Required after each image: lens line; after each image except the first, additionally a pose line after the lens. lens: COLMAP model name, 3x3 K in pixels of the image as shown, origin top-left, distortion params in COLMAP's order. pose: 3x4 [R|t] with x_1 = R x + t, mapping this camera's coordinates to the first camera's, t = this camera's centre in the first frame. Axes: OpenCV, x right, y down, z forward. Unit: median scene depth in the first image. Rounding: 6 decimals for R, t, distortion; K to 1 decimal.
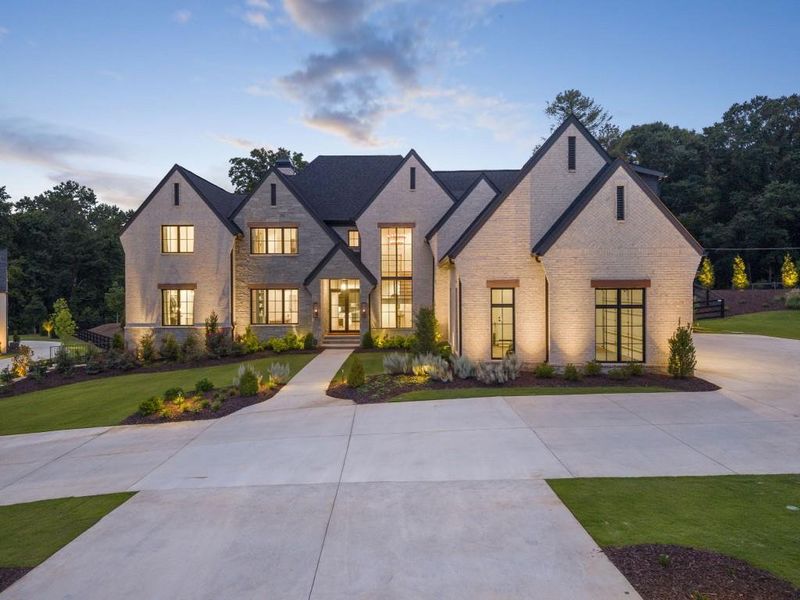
lens RADIAL K [[533.8, 0, 400.0], [0, 533.8, 300.0], [0, 0, 1]] dist [0.066152, -0.086826]
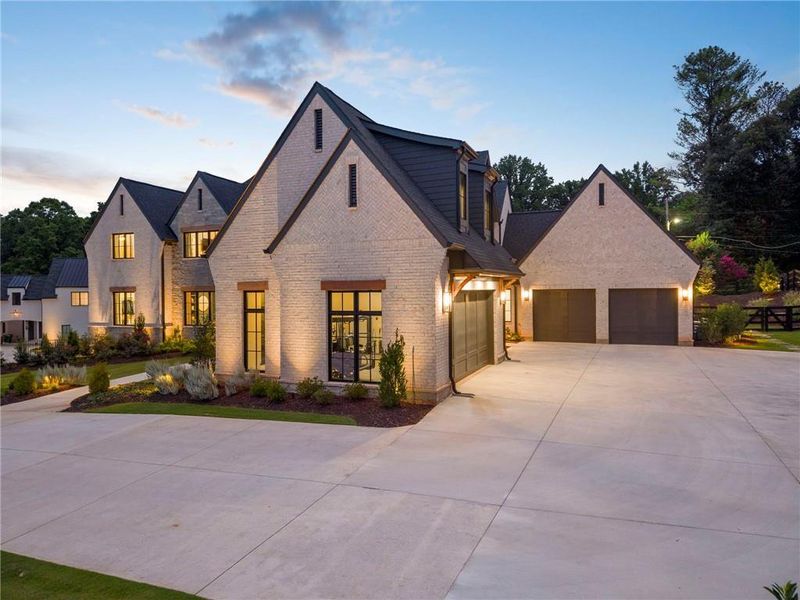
lens RADIAL K [[533.8, 0, 400.0], [0, 533.8, 300.0], [0, 0, 1]] dist [0.066152, -0.086826]
pose [[0.932624, 0.003532, -0.360832, 0.539250], [-0.003843, 0.999993, -0.000144, -0.005989], [0.360829, 0.001521, 0.932631, 0.195841]]
